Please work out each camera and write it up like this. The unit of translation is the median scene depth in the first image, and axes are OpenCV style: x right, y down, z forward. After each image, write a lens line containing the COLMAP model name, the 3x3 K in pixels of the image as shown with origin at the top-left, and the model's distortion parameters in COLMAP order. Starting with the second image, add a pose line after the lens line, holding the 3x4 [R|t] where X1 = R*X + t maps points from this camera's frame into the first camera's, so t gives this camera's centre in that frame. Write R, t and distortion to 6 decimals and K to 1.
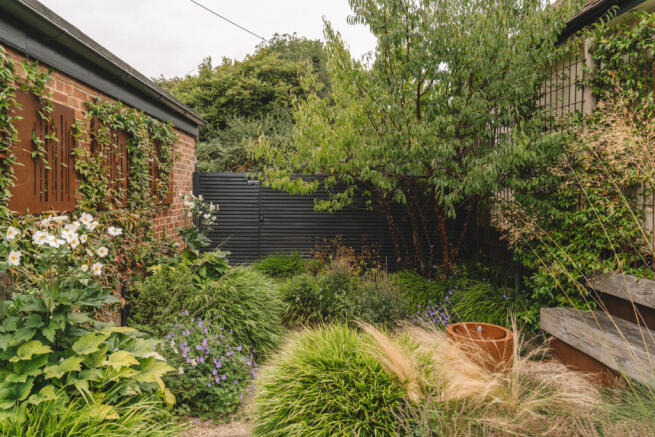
lens RADIAL K [[460.5, 0, 323.0], [0, 460.5, 194.9], [0, 0, 1]] dist [-0.005888, -0.003006]
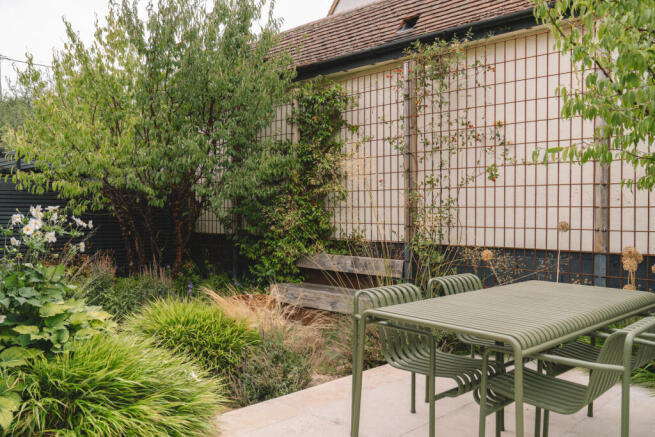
lens RADIAL K [[577.7, 0, 325.6], [0, 577.7, 216.5], [0, 0, 1]] dist [-0.038719, 0.001636]
pose [[0.720113, -0.016247, 0.693667, -0.580860], [0.002942, 0.999788, 0.020362, 0.010581], [-0.693851, -0.012623, 0.720008, -0.328074]]
